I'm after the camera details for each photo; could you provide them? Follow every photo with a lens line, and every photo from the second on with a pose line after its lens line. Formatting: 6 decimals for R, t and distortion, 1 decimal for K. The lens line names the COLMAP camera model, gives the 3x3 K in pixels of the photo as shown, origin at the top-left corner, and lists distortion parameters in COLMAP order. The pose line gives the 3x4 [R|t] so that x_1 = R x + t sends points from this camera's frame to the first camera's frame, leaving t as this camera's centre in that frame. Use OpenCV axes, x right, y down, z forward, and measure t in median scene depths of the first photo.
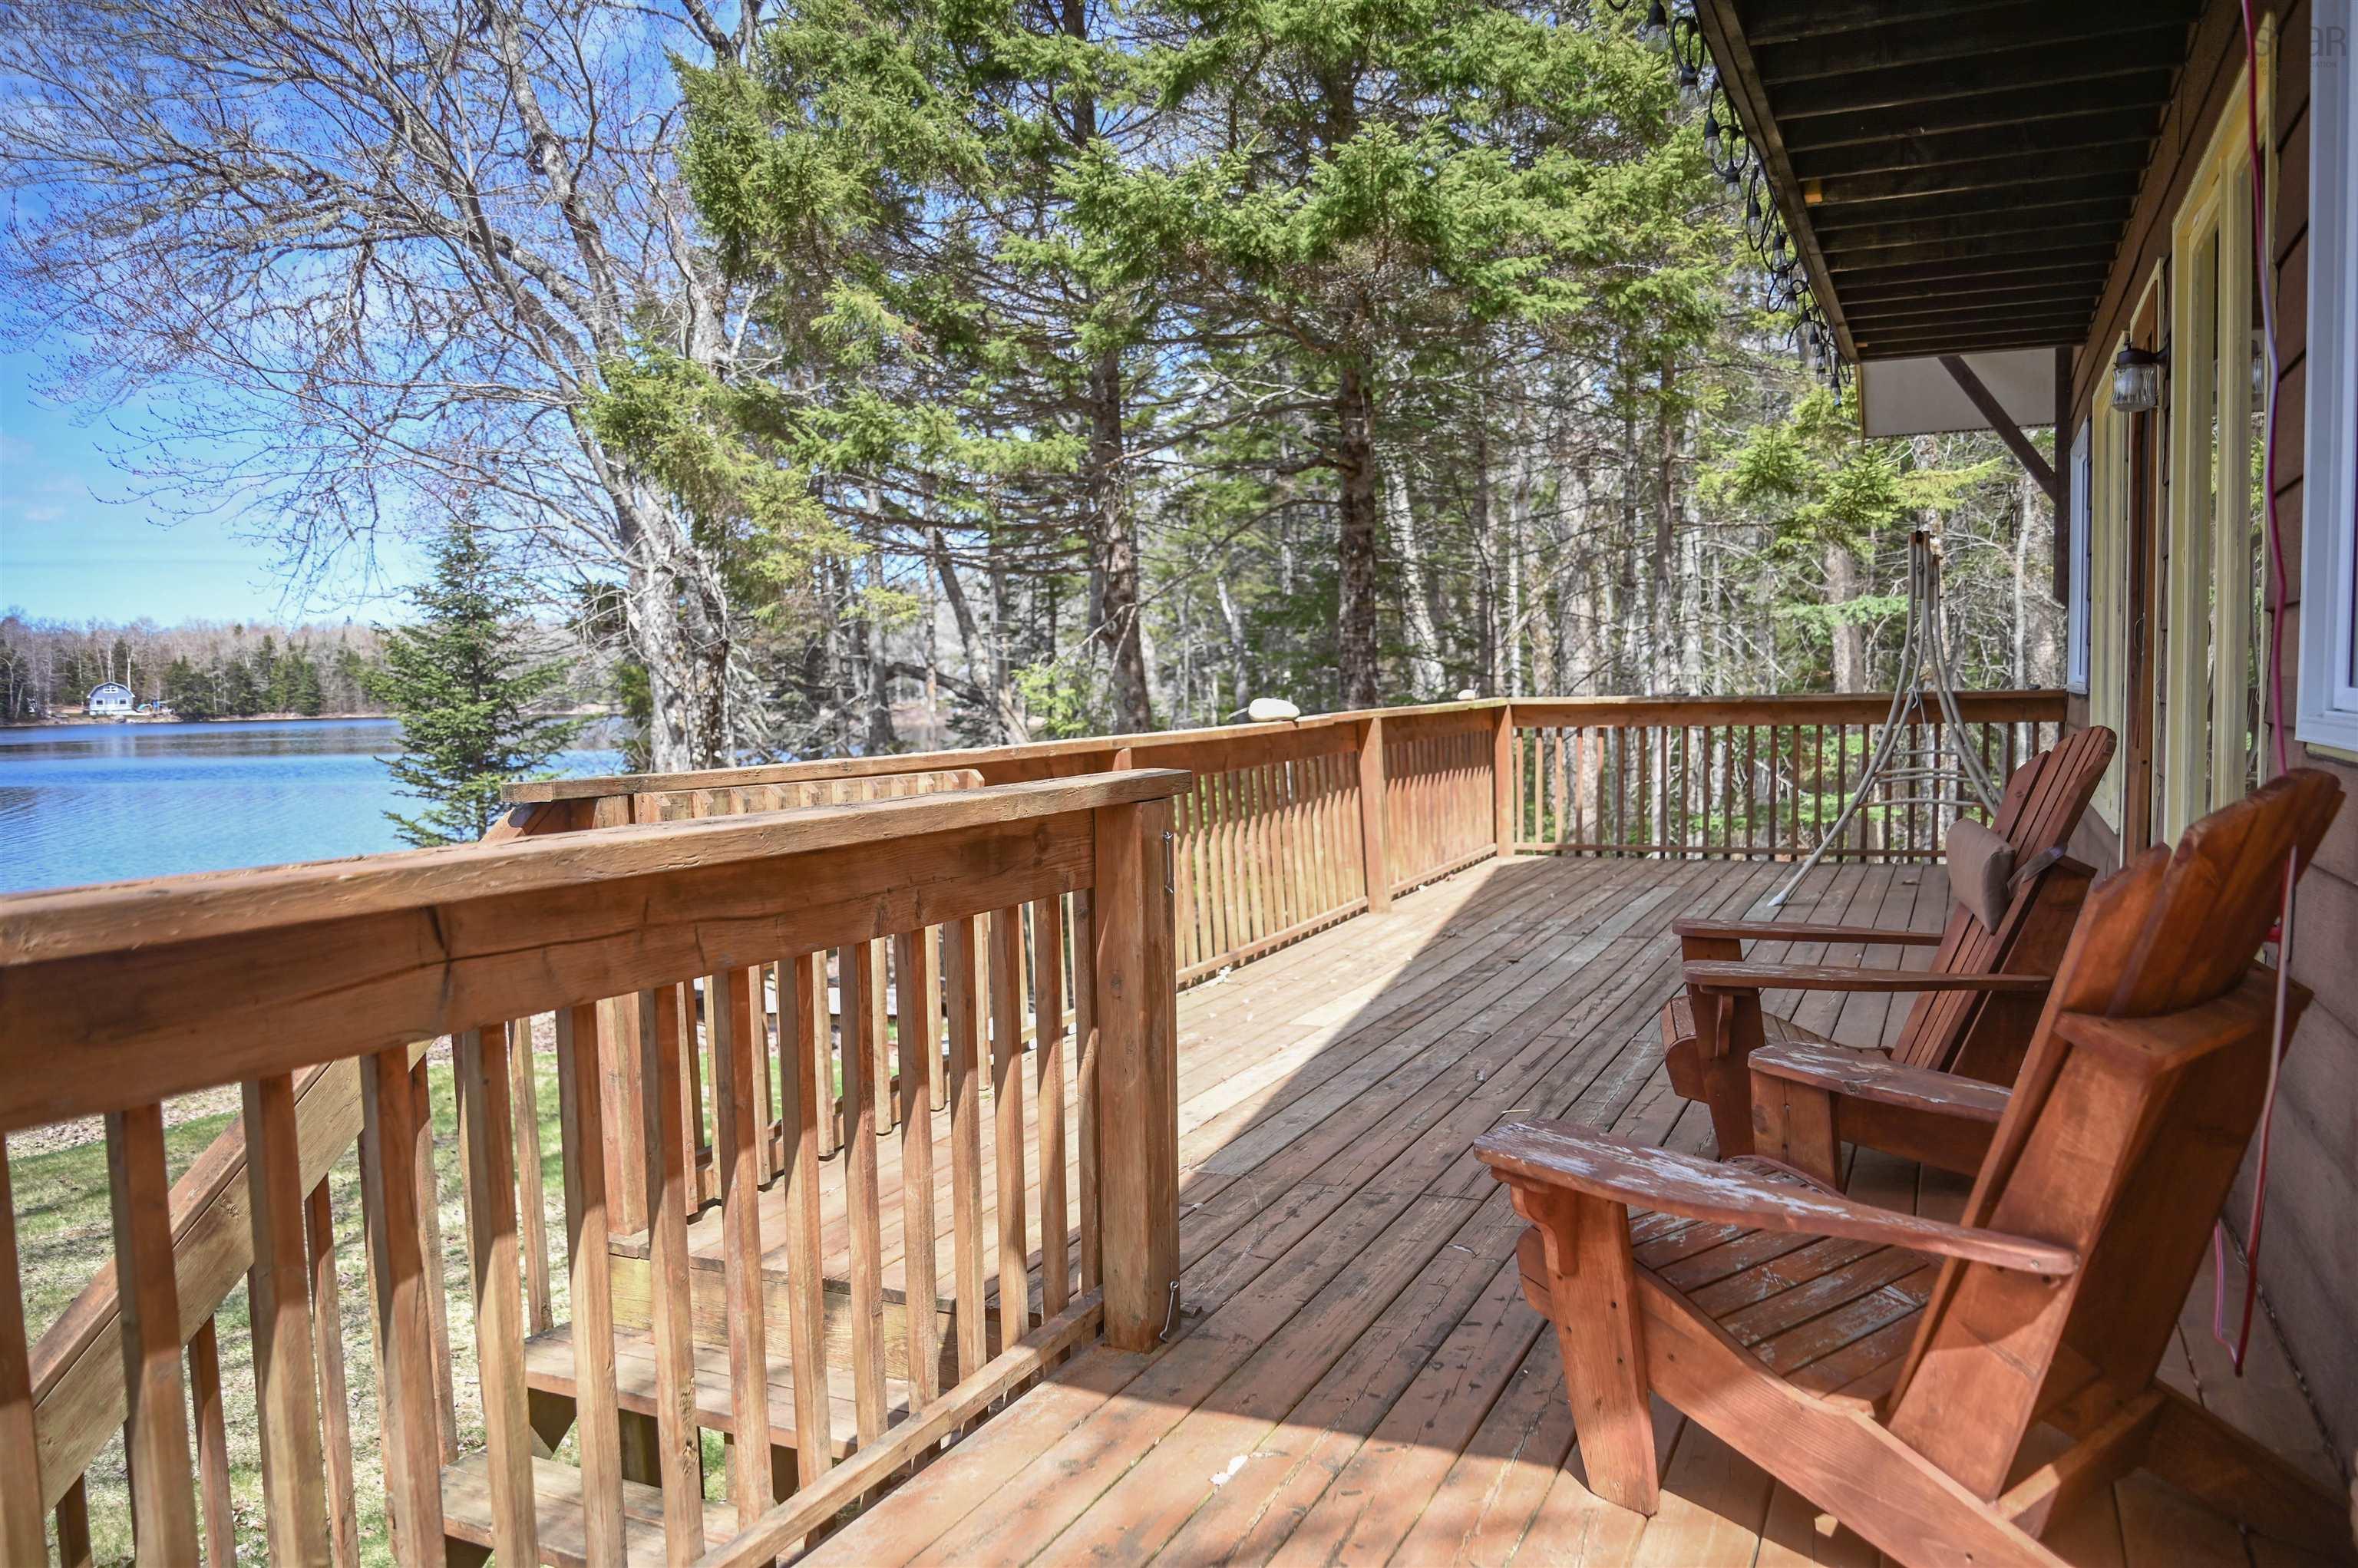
lens RADIAL K [[1660.3, 0, 1186.2], [0, 1660.3, 797.5], [0, 0, 1]] dist [-0.086003, 0.047257]
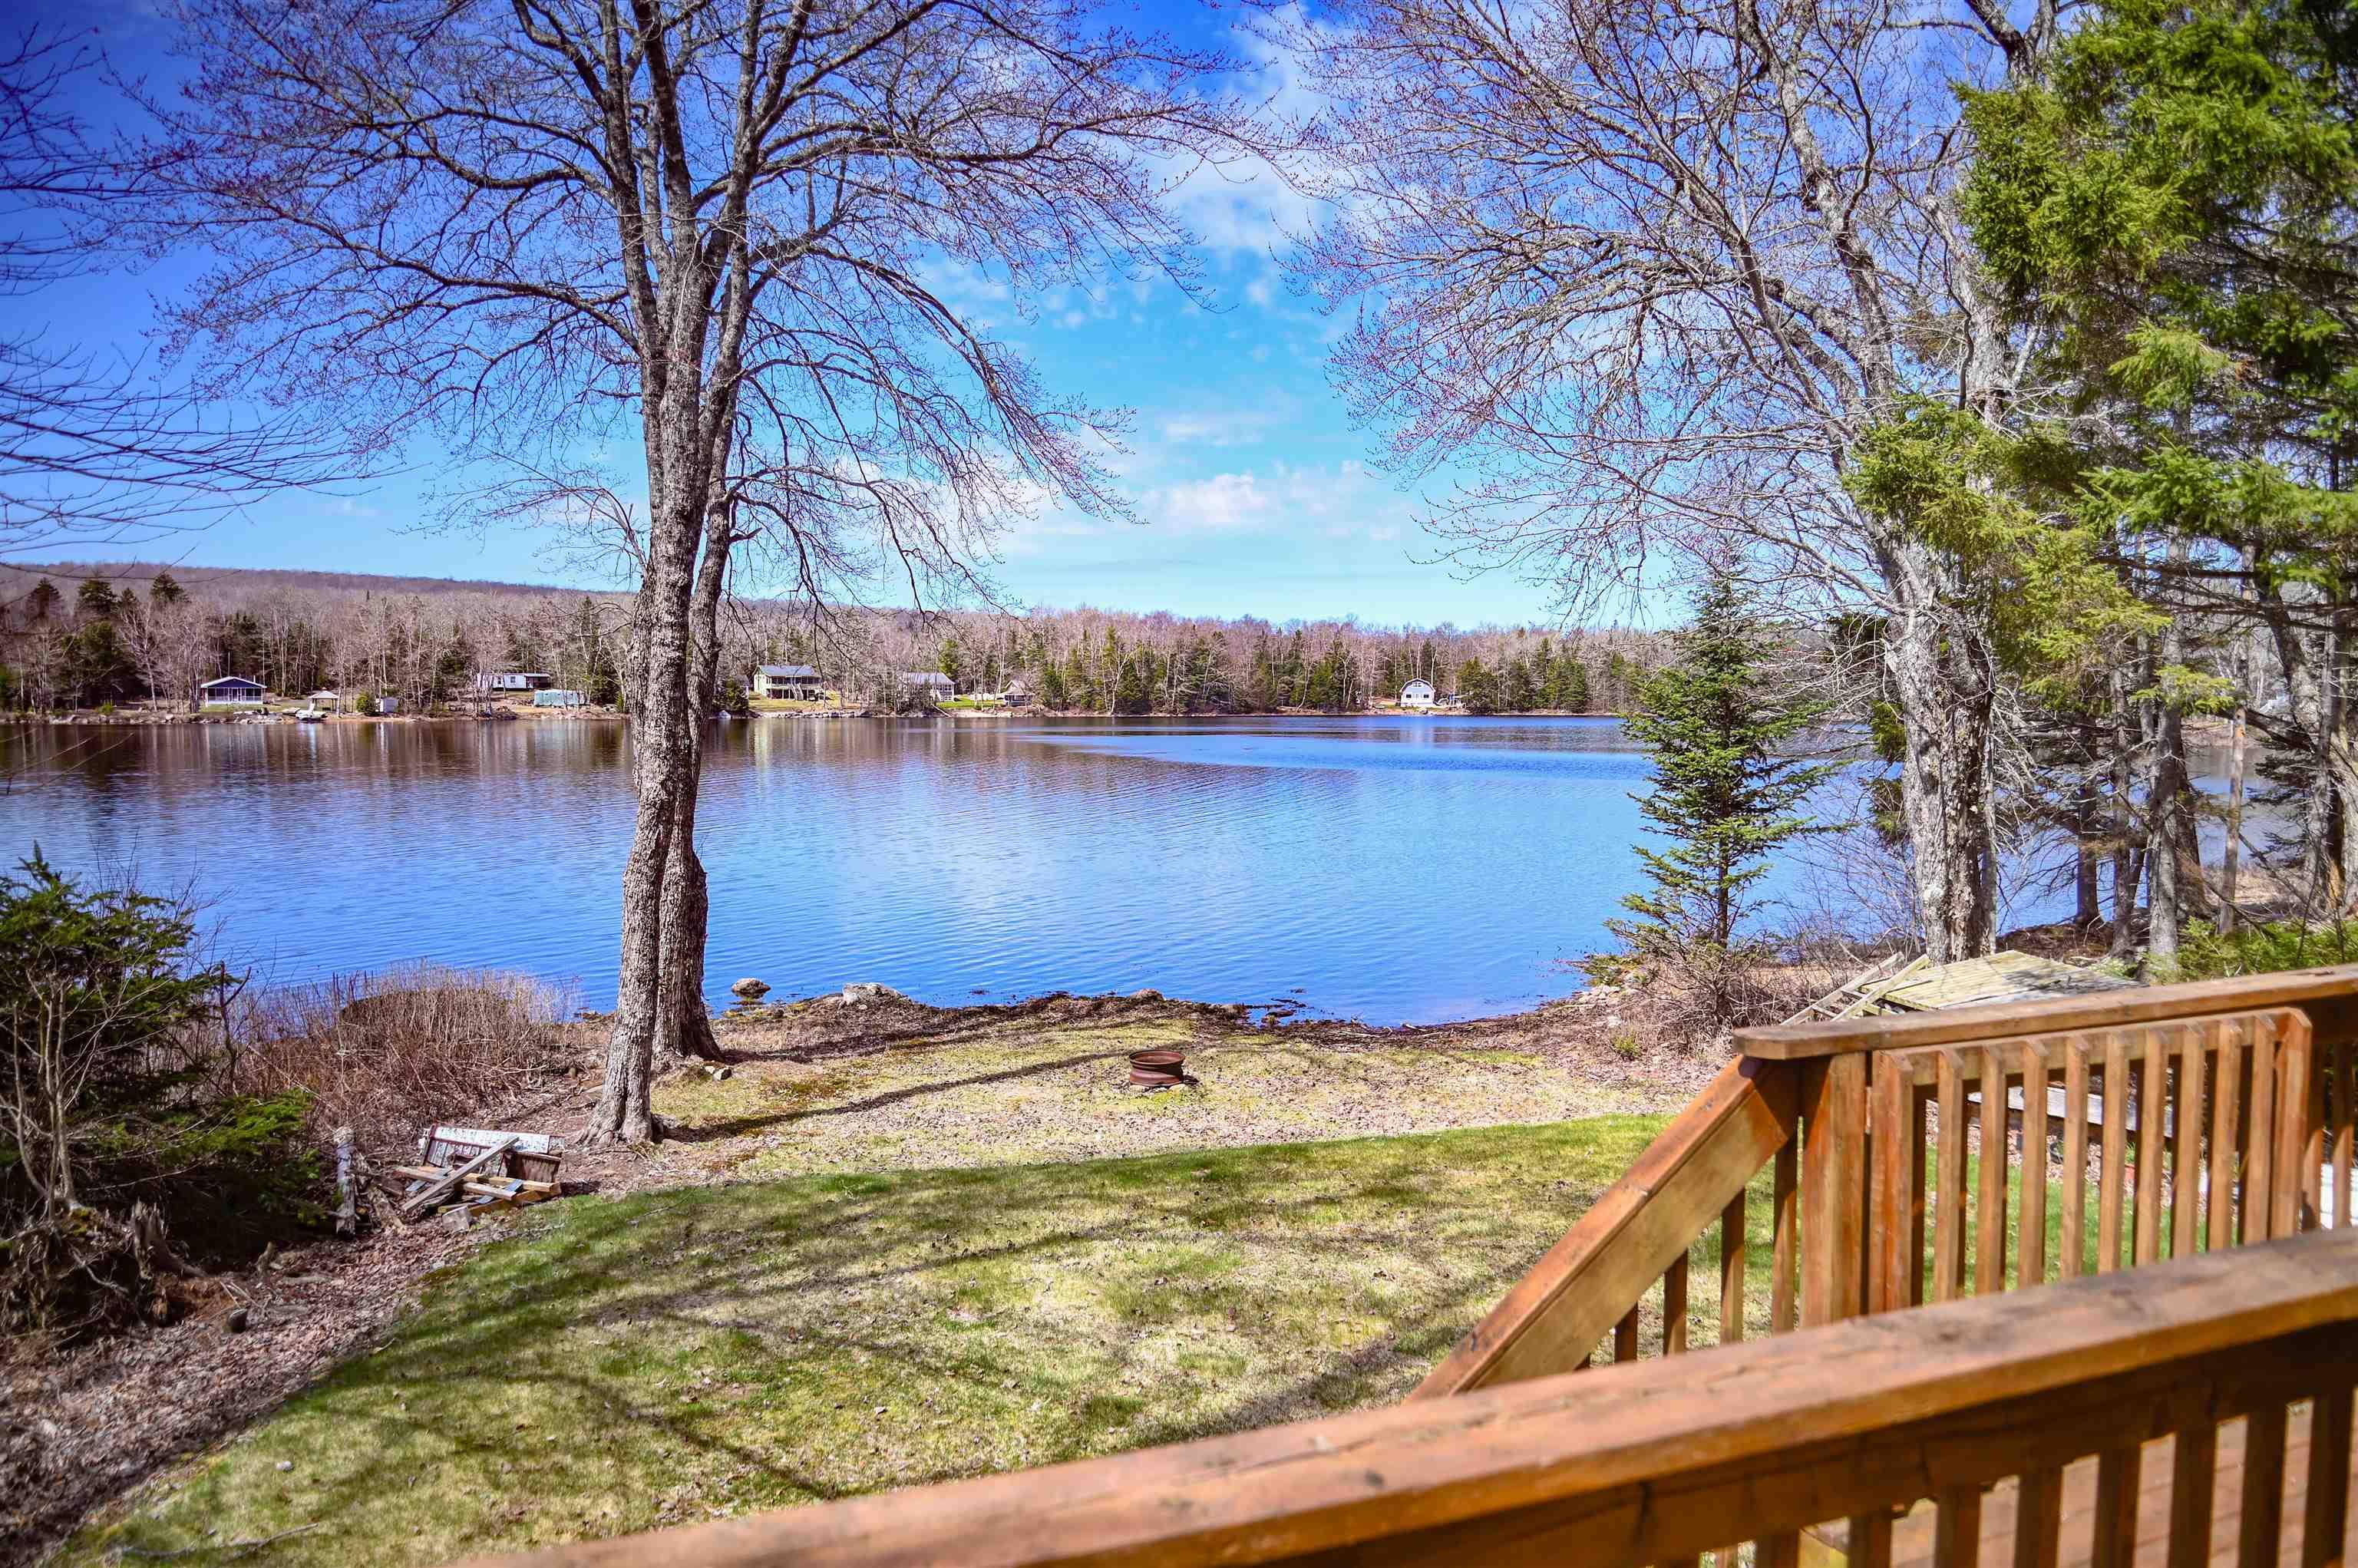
lens RADIAL K [[1667.3, 0, 1186.8], [0, 1667.3, 789.3], [0, 0, 1]] dist [-0.069658, 0.036355]
pose [[0.748277, 0.055818, -0.661034, -0.004617], [-0.059996, 0.998065, 0.016363, -0.042617], [0.660668, 0.027416, 0.750178, 0.011426]]
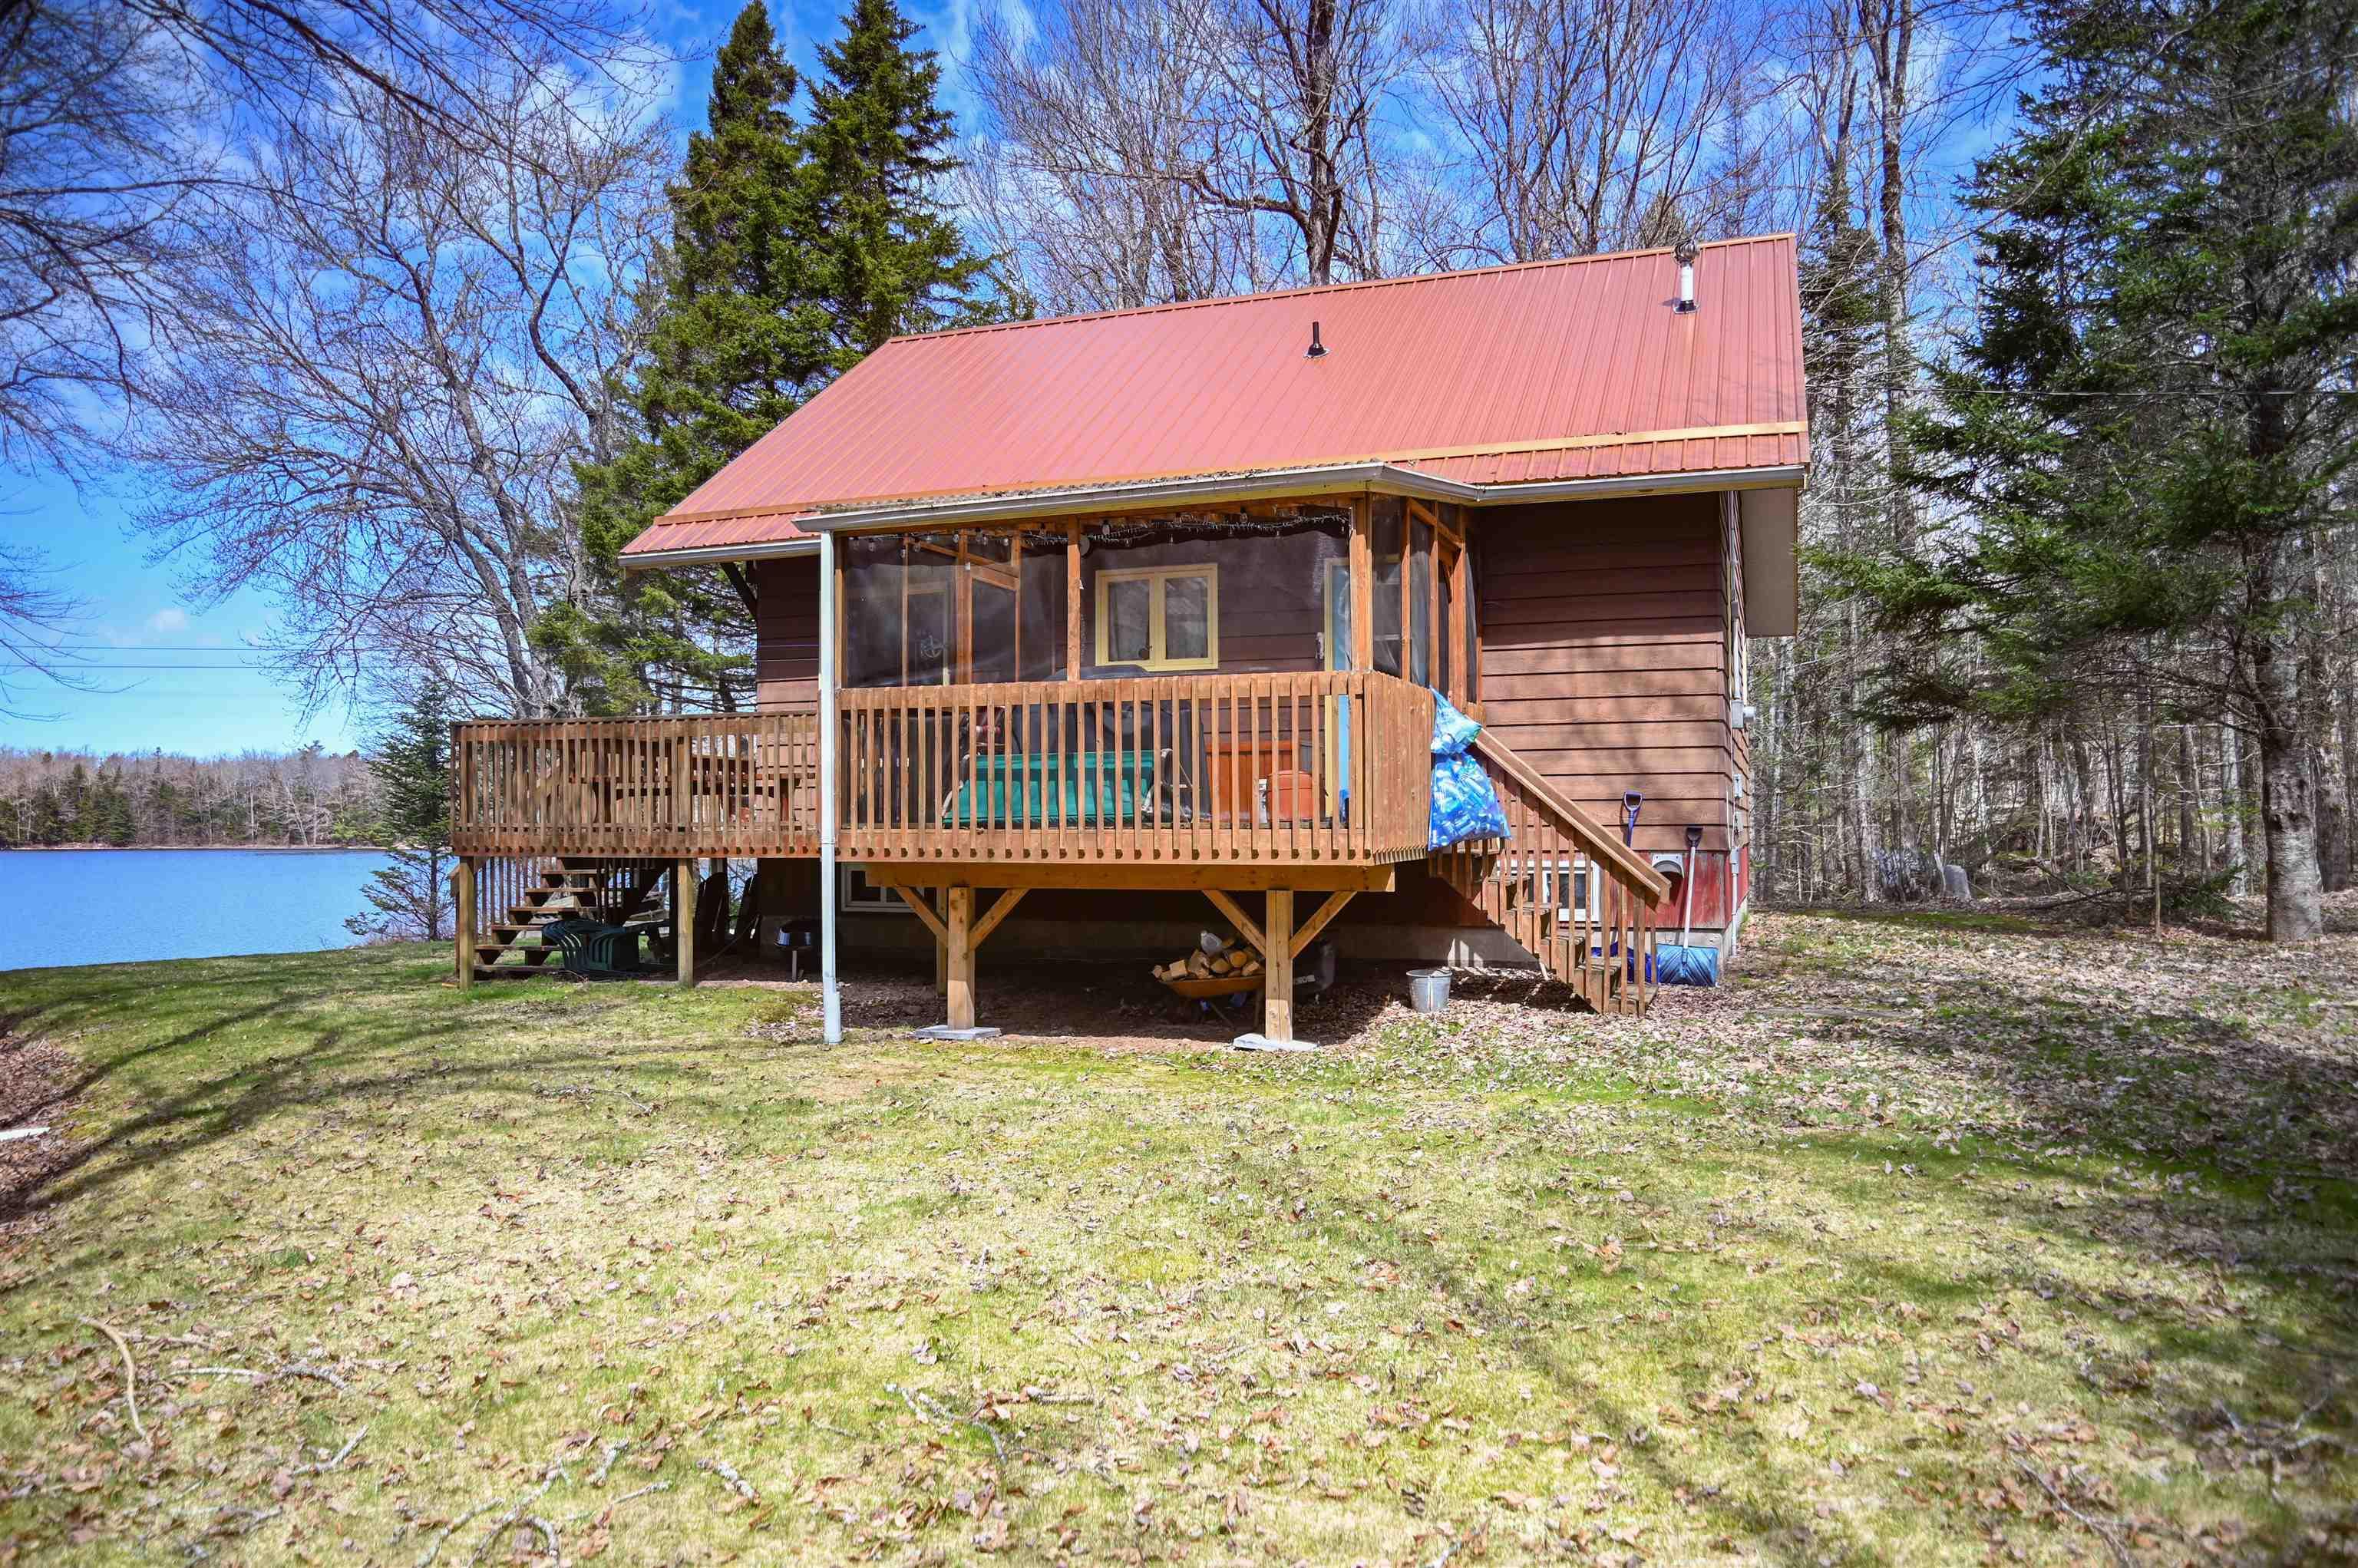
lens RADIAL K [[1667.3, 0, 1186.8], [0, 1667.3, 789.3], [0, 0, 1]] dist [-0.069658, 0.036355]
pose [[0.995016, 0.016262, 0.098377, 0.292867], [-0.006622, 0.995210, -0.097537, 0.179650], [-0.099492, 0.096400, 0.990358, -1.243653]]
